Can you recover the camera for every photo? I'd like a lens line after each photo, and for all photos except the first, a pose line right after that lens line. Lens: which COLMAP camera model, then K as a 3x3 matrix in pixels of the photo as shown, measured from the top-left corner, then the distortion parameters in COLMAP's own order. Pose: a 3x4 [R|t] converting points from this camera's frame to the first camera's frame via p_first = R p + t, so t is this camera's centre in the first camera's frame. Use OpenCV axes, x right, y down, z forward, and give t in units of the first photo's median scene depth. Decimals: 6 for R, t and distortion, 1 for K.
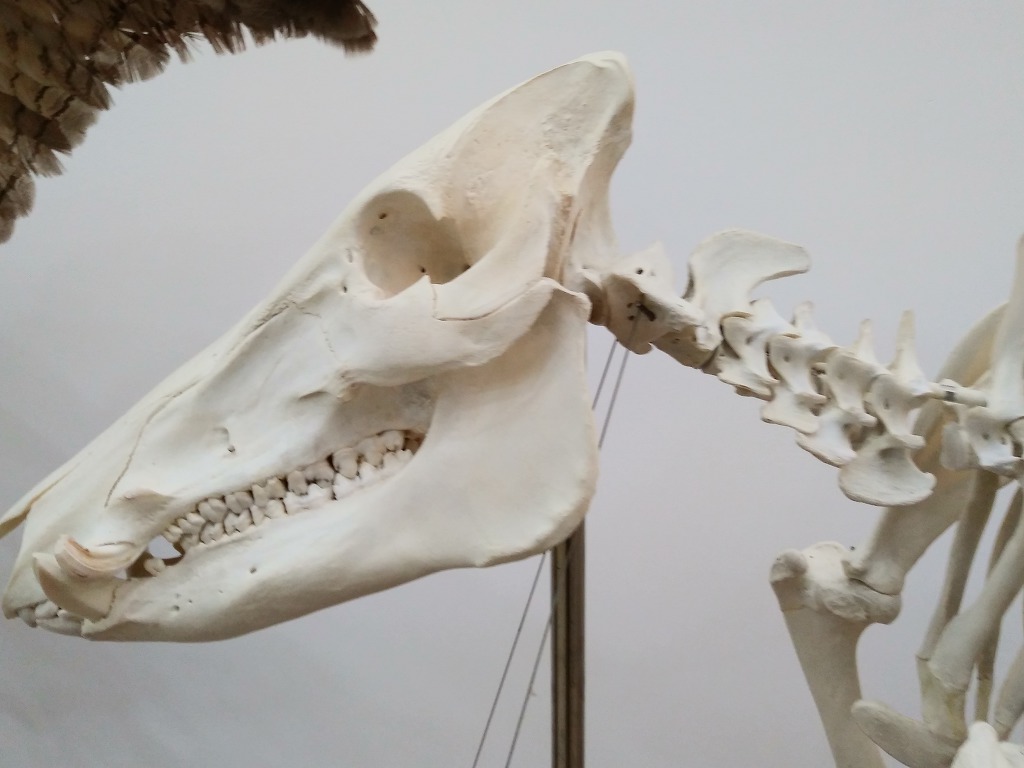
lens RADIAL K [[1096.3, 0, 512.0], [0, 1096.3, 384.0], [0, 0, 1]] dist [0.021447, -0.043488]
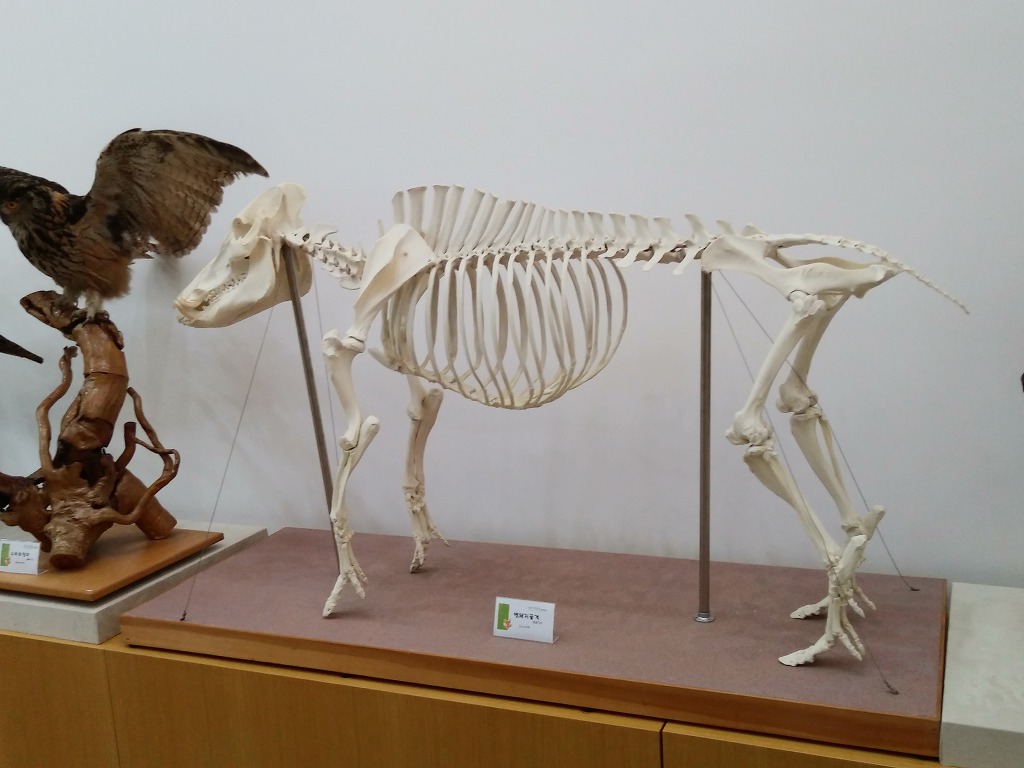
lens RADIAL K [[1096.3, 0, 512.0], [0, 1096.3, 384.0], [0, 0, 1]] dist [0.021447, -0.043488]
pose [[0.925605, 0.011504, -0.378317, 2.427032], [-0.007109, 0.999890, 0.013011, 0.403145], [0.378425, -0.009354, 0.925585, -2.523728]]
